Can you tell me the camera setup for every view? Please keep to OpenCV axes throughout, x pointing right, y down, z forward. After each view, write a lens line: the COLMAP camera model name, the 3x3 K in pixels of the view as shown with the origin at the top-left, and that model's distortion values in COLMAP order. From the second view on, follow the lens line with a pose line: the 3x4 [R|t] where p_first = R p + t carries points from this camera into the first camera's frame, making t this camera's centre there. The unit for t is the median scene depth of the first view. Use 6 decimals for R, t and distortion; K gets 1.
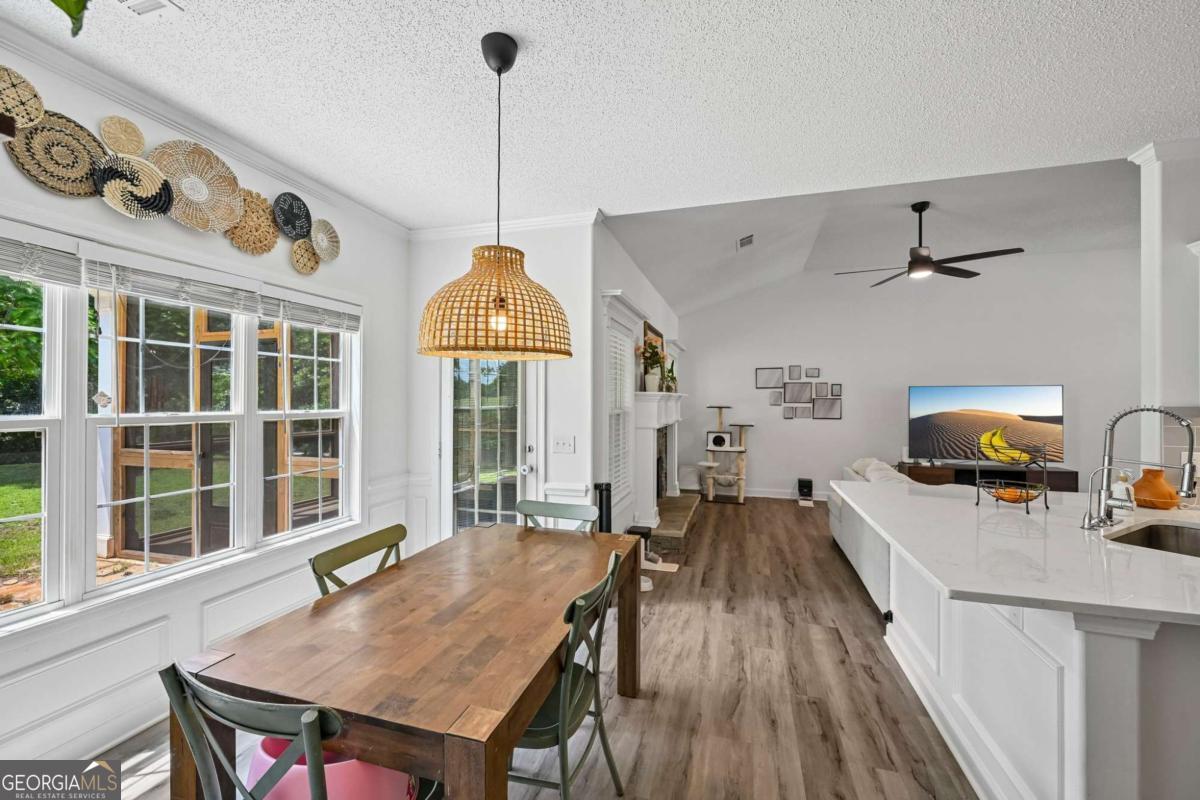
lens RADIAL K [[468.0, 0, 602.7], [0, 468.0, 396.5], [0, 0, 1]] dist [-0.002047, 0.000542]
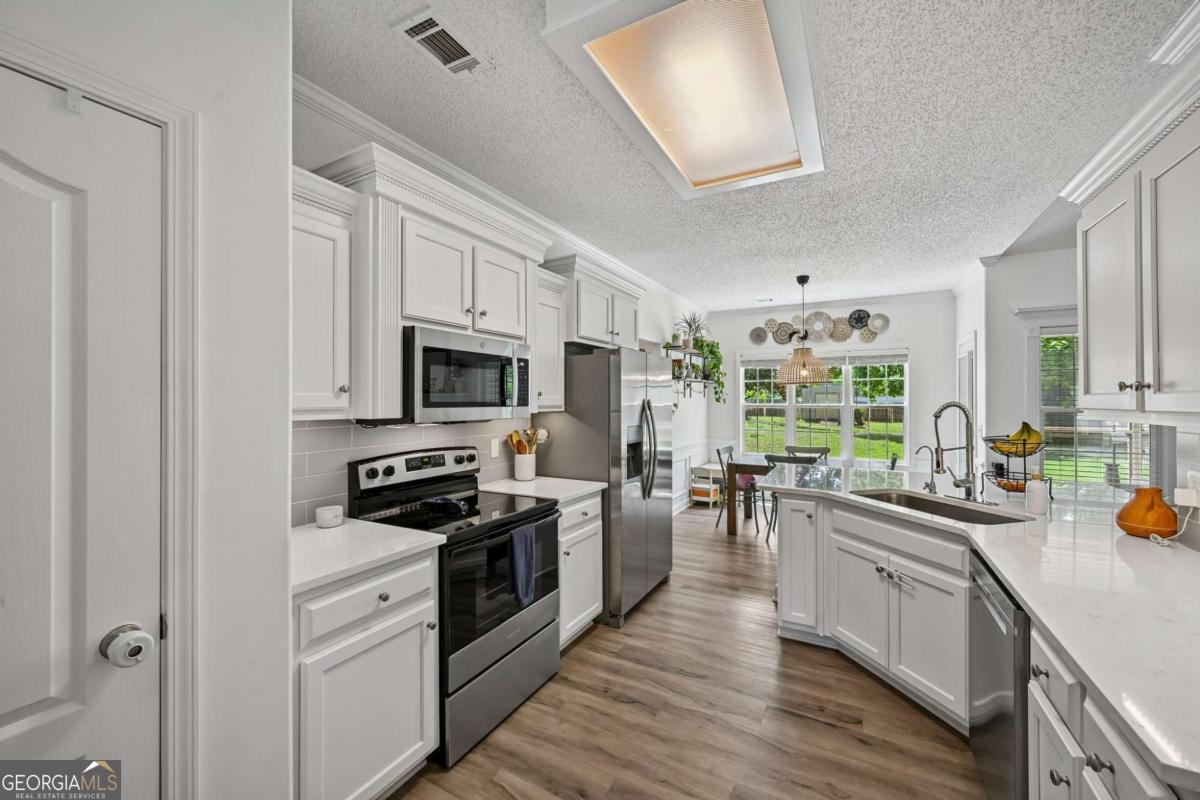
lens RADIAL K [[468.0, 0, 604.3], [0, 468.0, 395.8], [0, 0, 1]] dist [-0.002047, 0.000542]
pose [[-0.206939, -0.010296, -0.978300, 1.723353], [0.009024, 0.999882, -0.012432, 0.006146], [0.978312, -0.011401, -0.206821, 0.234397]]
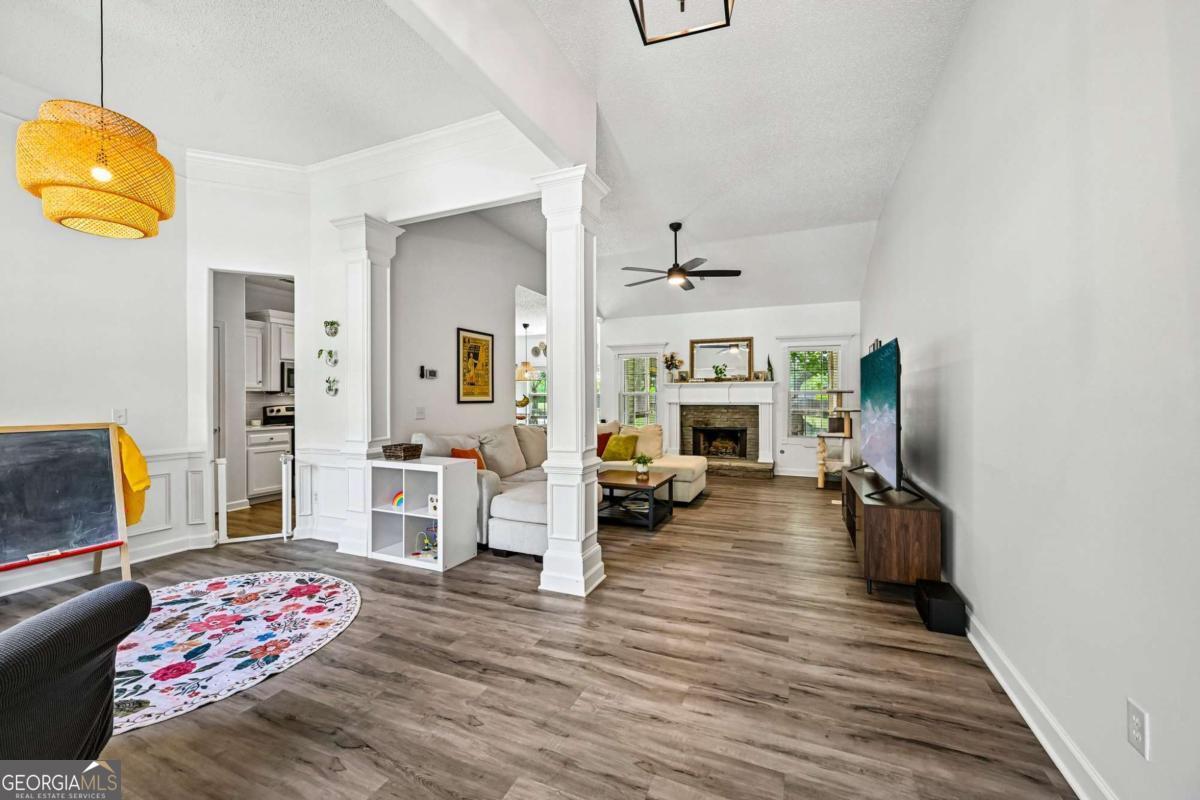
lens RADIAL K [[468.0, 0, 580.1], [0, 468.0, 407.1], [0, 0, 1]] dist [-0.002047, 0.000542]
pose [[-0.110047, 0.005026, -0.993914, 3.041700], [0.013986, 0.999896, 0.003507, 0.108471], [0.993828, -0.013514, -0.110106, 1.355836]]
